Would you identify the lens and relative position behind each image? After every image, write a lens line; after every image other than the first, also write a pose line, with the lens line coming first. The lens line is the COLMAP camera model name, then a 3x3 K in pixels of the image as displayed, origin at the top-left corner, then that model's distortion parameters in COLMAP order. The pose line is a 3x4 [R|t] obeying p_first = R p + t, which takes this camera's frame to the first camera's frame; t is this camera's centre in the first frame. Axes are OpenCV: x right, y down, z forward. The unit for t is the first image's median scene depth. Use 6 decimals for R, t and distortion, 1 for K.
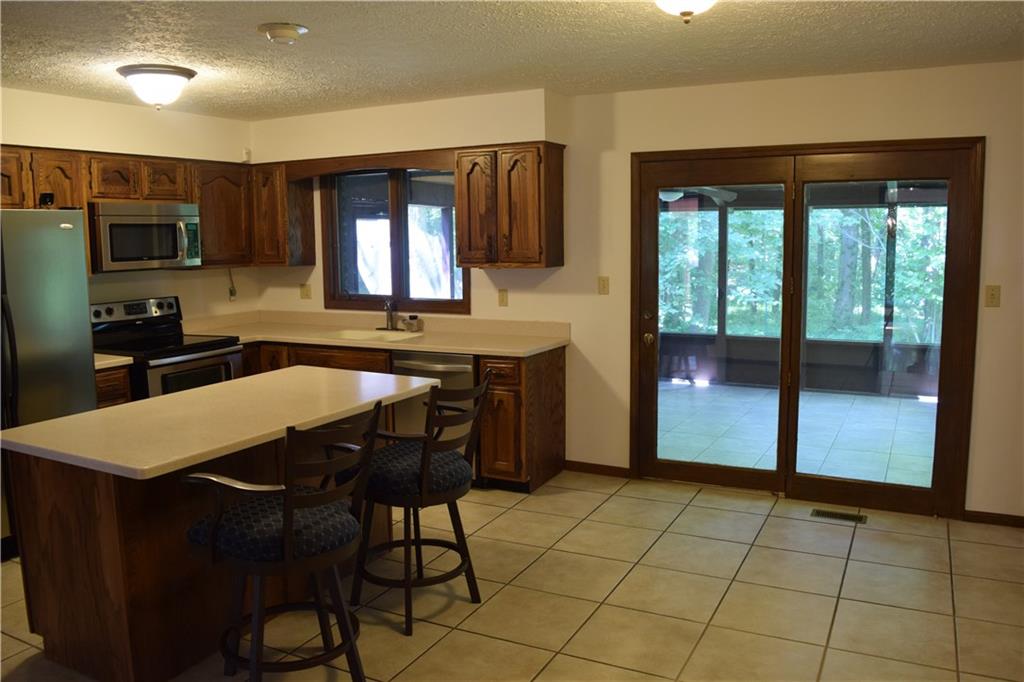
lens RADIAL K [[801.3, 0, 512.0], [0, 801.3, 341.0], [0, 0, 1]] dist [-0.093527, 0.008185]
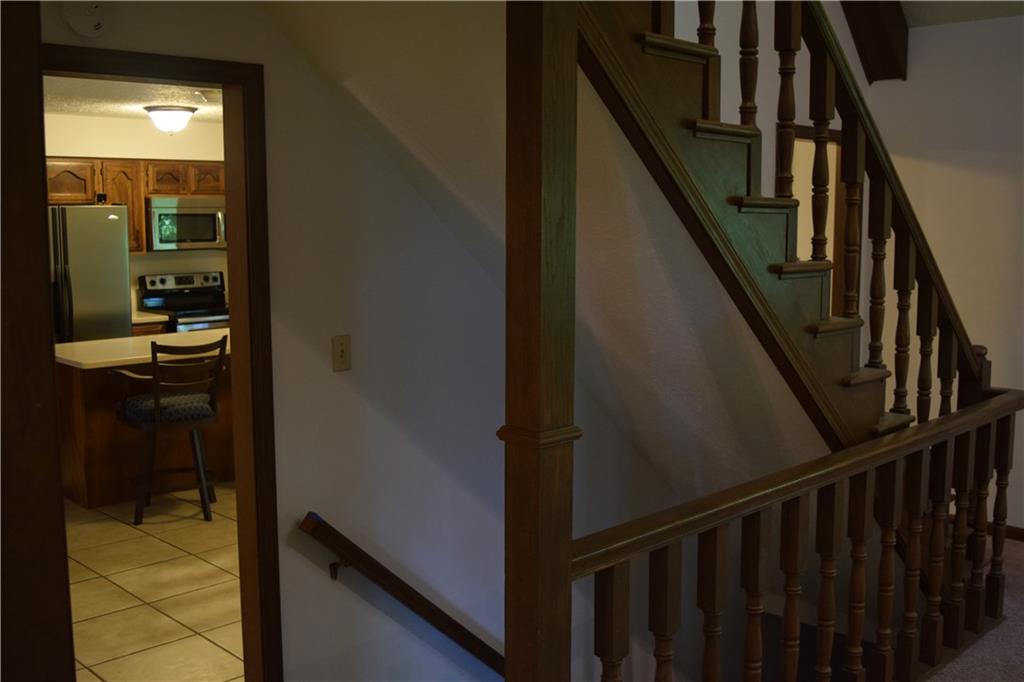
lens RADIAL K [[1044.1, 0, 512.0], [0, 1044.1, 341.0], [0, 0, 1]] dist [-0.079732, -0.009666]
pose [[0.952006, 0.048714, -0.302179, 0.588980], [-0.050918, 0.998703, 0.000584, 0.032244], [0.301815, 0.014830, 0.953251, -0.477912]]
